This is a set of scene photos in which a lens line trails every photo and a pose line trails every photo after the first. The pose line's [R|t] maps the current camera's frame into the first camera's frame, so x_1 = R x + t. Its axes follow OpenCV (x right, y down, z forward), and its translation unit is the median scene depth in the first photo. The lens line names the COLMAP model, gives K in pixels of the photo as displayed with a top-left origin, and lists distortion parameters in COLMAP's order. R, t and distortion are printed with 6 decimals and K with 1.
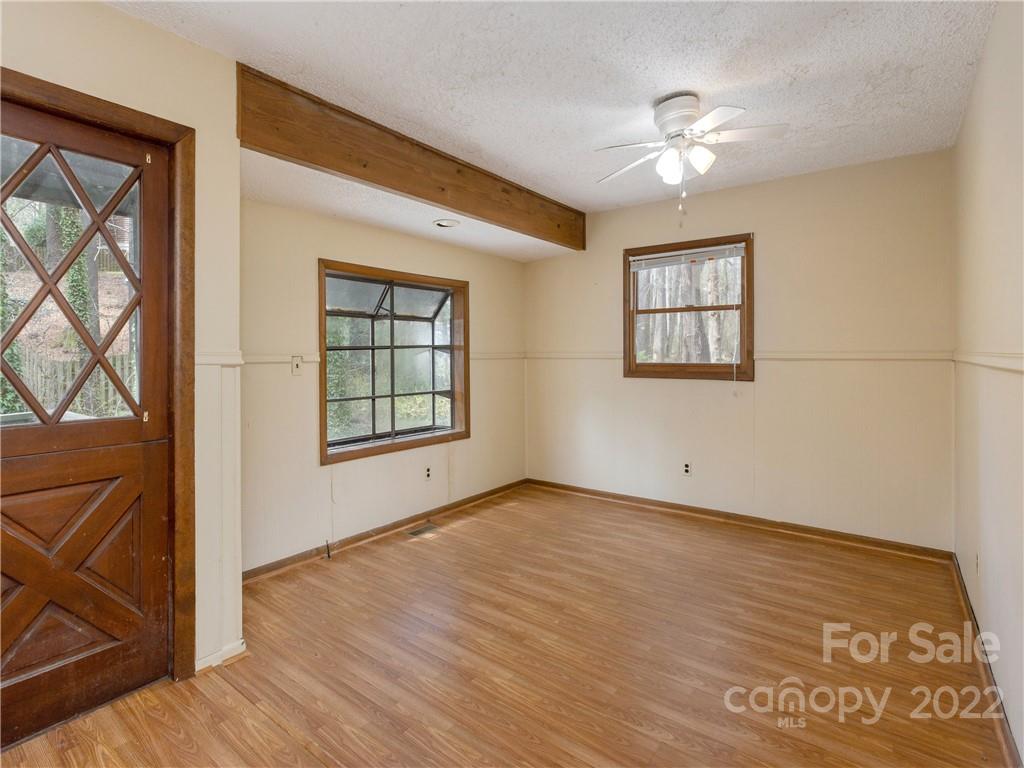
lens RADIAL K [[501.6, 0, 497.1], [0, 501.6, 357.6], [0, 0, 1]] dist [-0.021610, 0.013705]
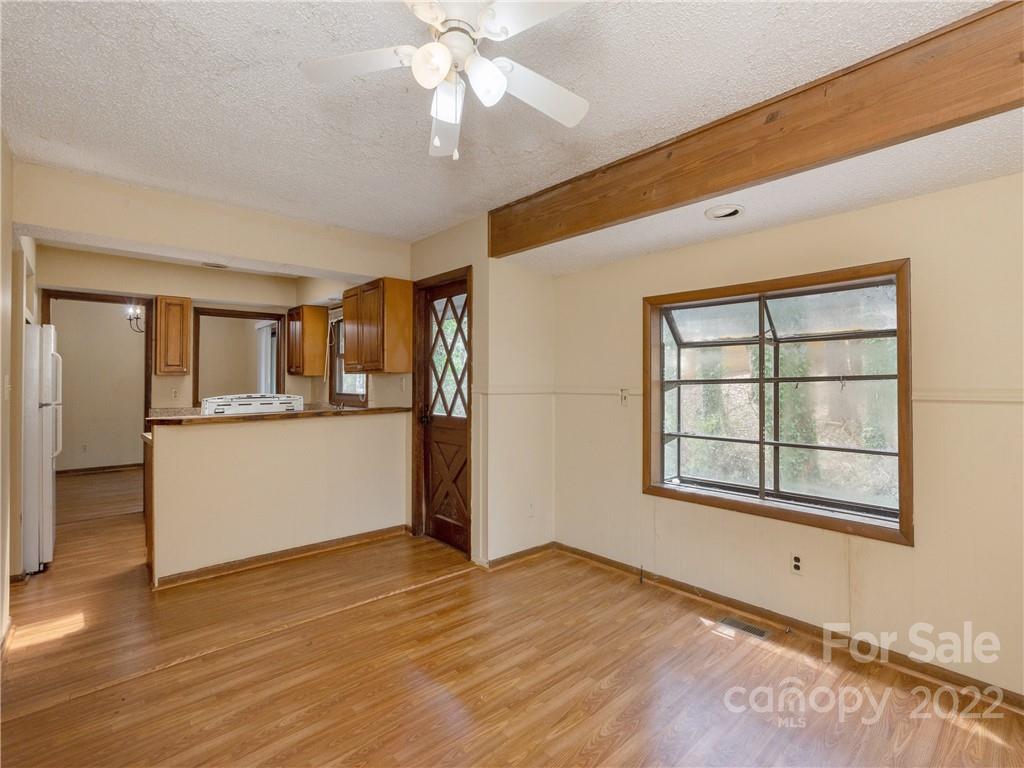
lens RADIAL K [[501.6, 0, 512.4], [0, 501.6, 377.5], [0, 0, 1]] dist [-0.021610, 0.013705]
pose [[-0.170725, -0.003740, -0.985312, 0.682867], [-0.007290, 0.999970, -0.002533, -0.021614], [0.985292, 0.006751, -0.170747, 0.839069]]
